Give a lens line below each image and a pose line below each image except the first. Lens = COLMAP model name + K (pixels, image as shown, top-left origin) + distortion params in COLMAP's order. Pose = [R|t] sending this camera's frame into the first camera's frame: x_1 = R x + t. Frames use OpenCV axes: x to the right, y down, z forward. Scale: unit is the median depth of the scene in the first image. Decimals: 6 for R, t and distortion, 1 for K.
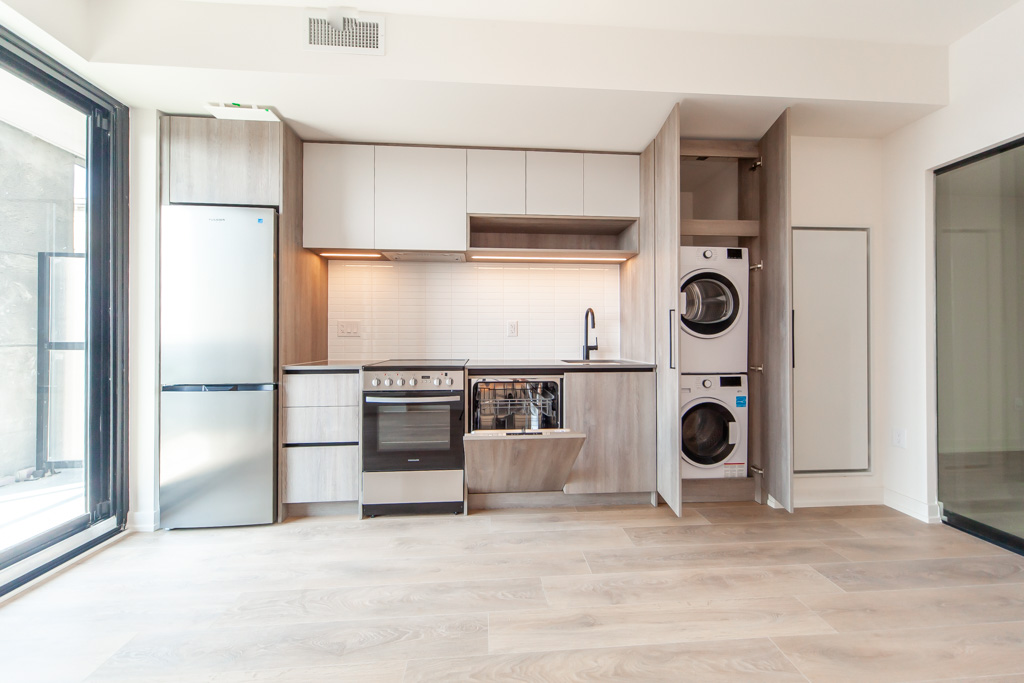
lens RADIAL K [[356.3, 0, 510.9], [0, 356.3, 339.2], [0, 0, 1]] dist [0.000718, -0.000049]
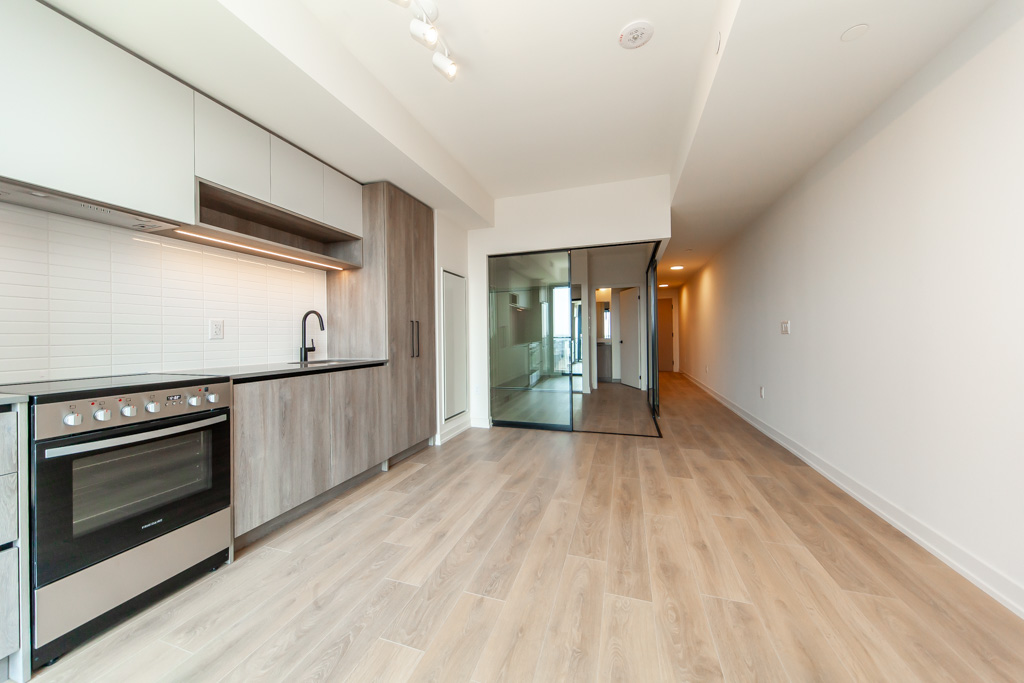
lens RADIAL K [[356.3, 0, 513.3], [0, 356.3, 332.4], [0, 0, 1]] dist [0.000718, -0.000049]
pose [[0.367515, 0.005659, 0.930000, -0.664039], [0.010268, 0.999896, -0.010142, -0.008443], [-0.929961, 0.013276, 0.367419, 0.118105]]
